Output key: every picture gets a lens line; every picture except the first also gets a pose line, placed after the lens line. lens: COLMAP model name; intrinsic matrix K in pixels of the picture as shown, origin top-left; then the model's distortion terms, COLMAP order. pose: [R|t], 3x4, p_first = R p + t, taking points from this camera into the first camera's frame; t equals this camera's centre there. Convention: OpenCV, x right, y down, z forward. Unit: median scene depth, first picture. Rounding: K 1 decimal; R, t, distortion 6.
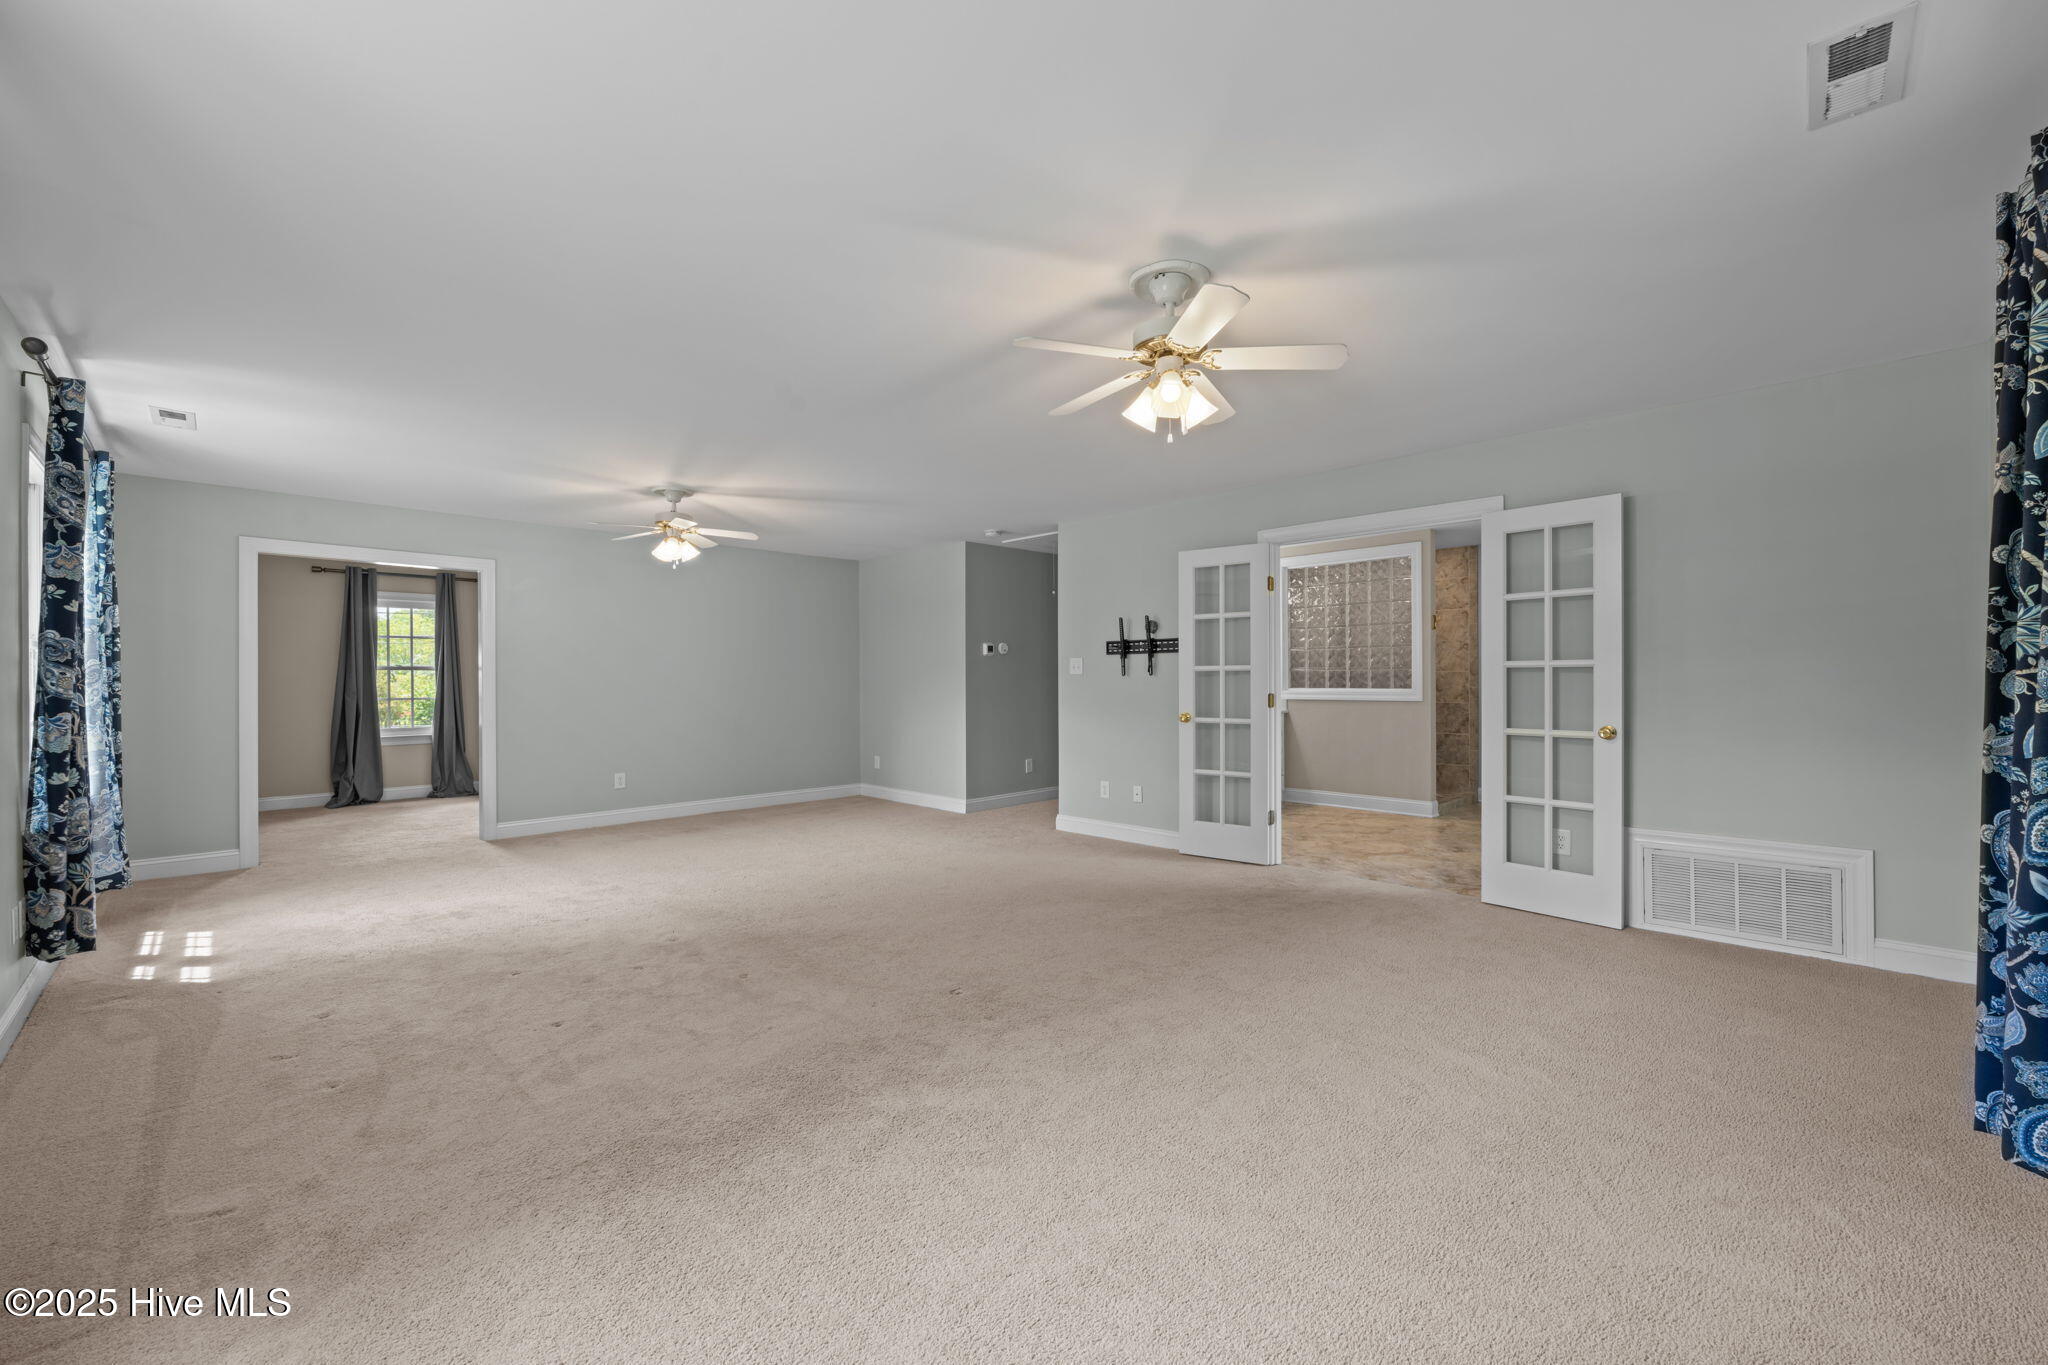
lens RADIAL K [[814.9, 0, 1018.3], [0, 814.9, 686.0], [0, 0, 1]] dist [0.007284, -0.000141]
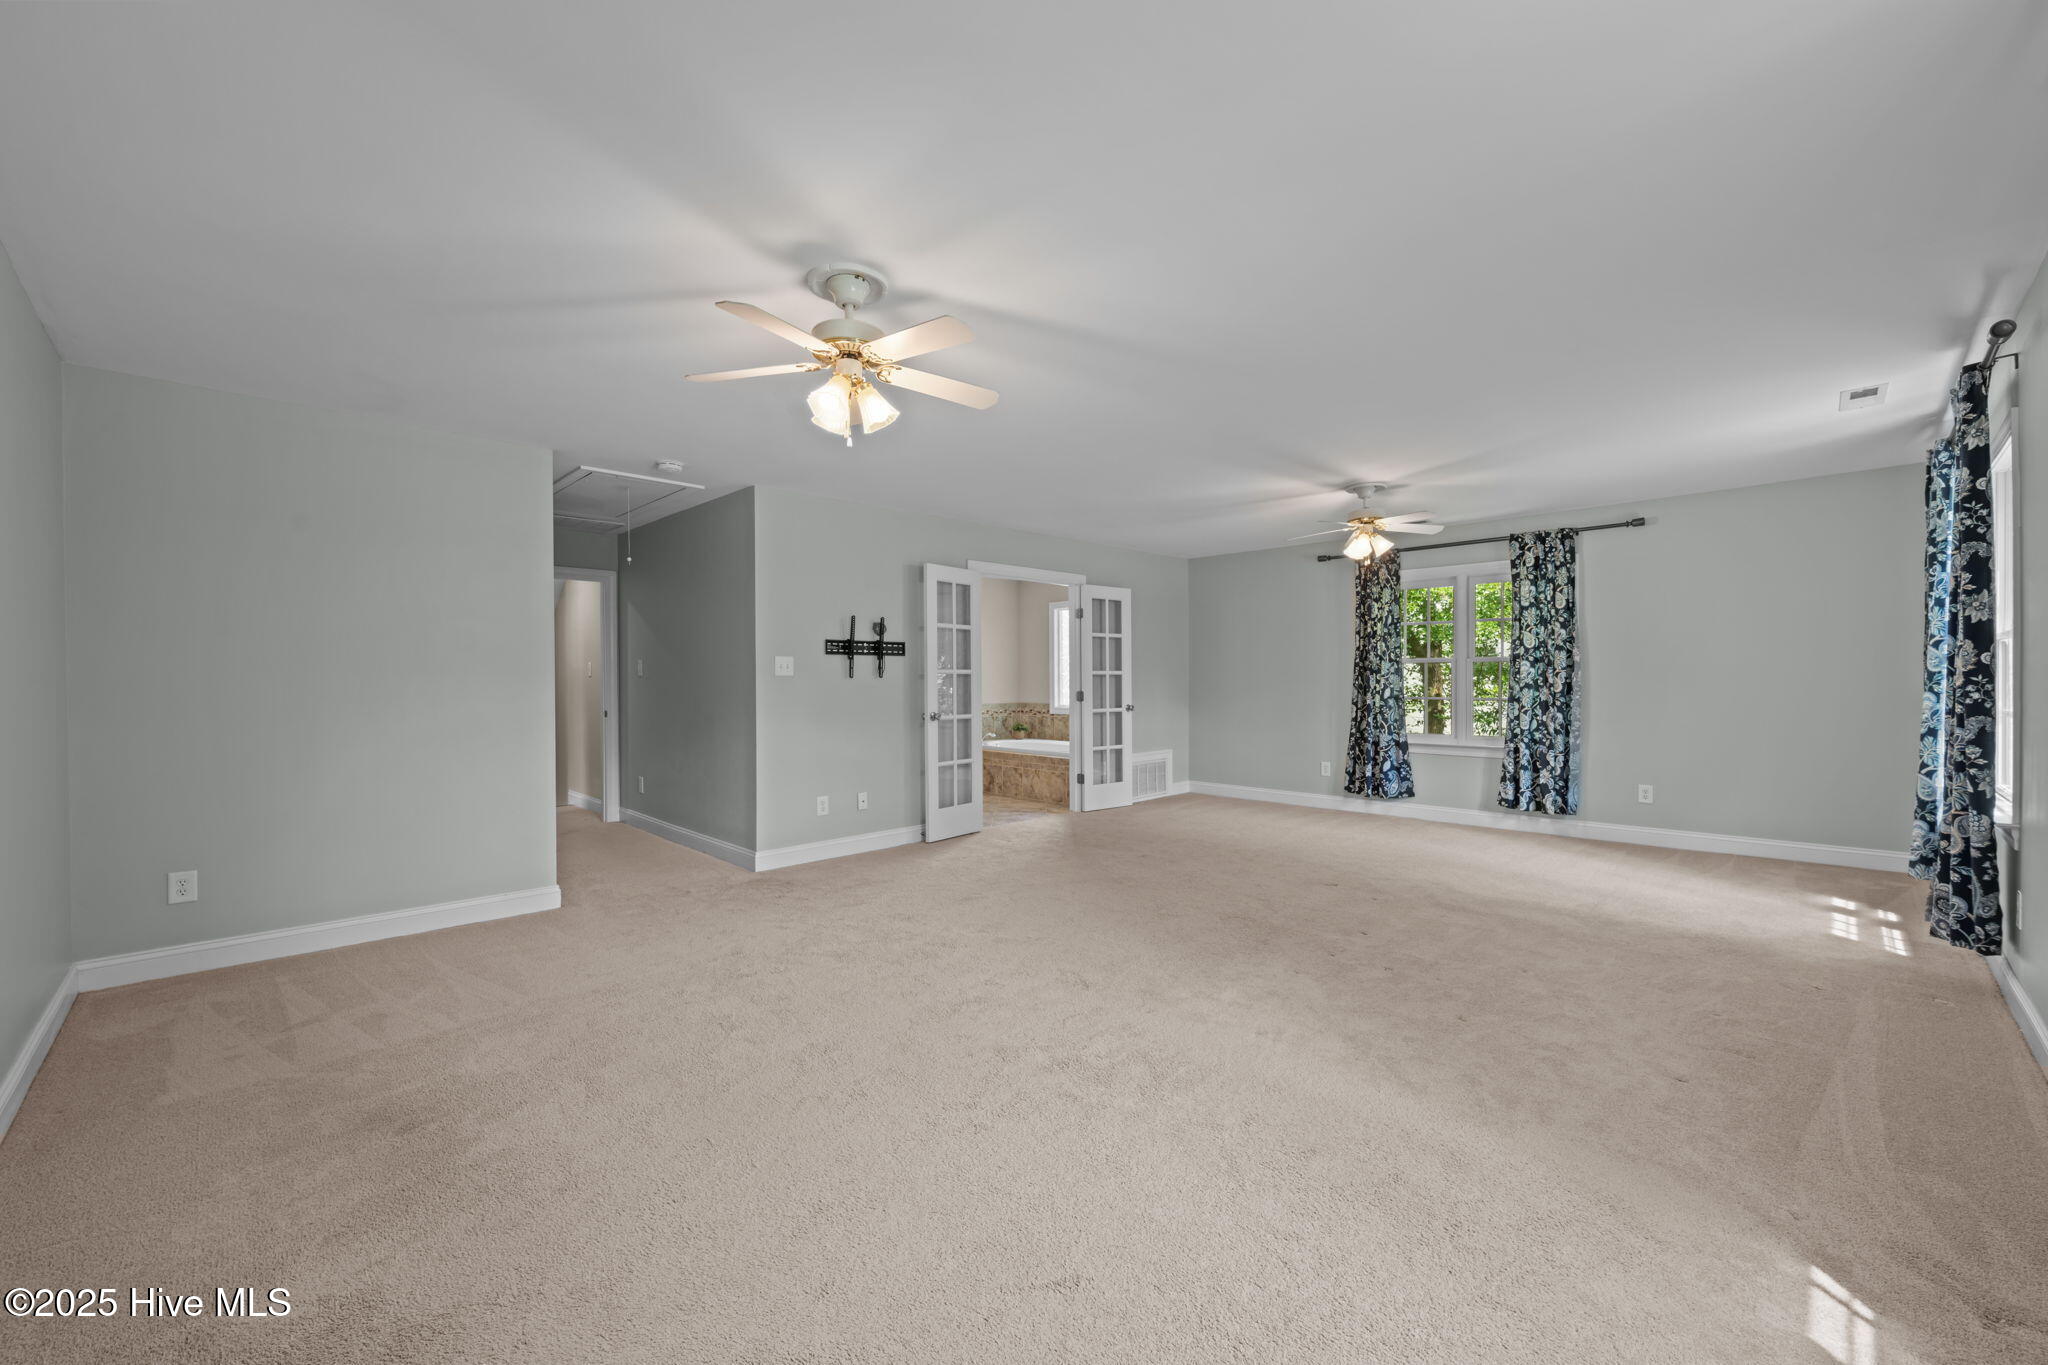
lens RADIAL K [[814.9, 0, 1017.1], [0, 814.9, 674.8], [0, 0, 1]] dist [0.007284, -0.000141]
pose [[0.015885, 0.009151, 0.999832, -0.821514], [0.013301, 0.999868, -0.009363, -0.004808], [-0.999785, 0.013448, 0.015762, 0.807906]]
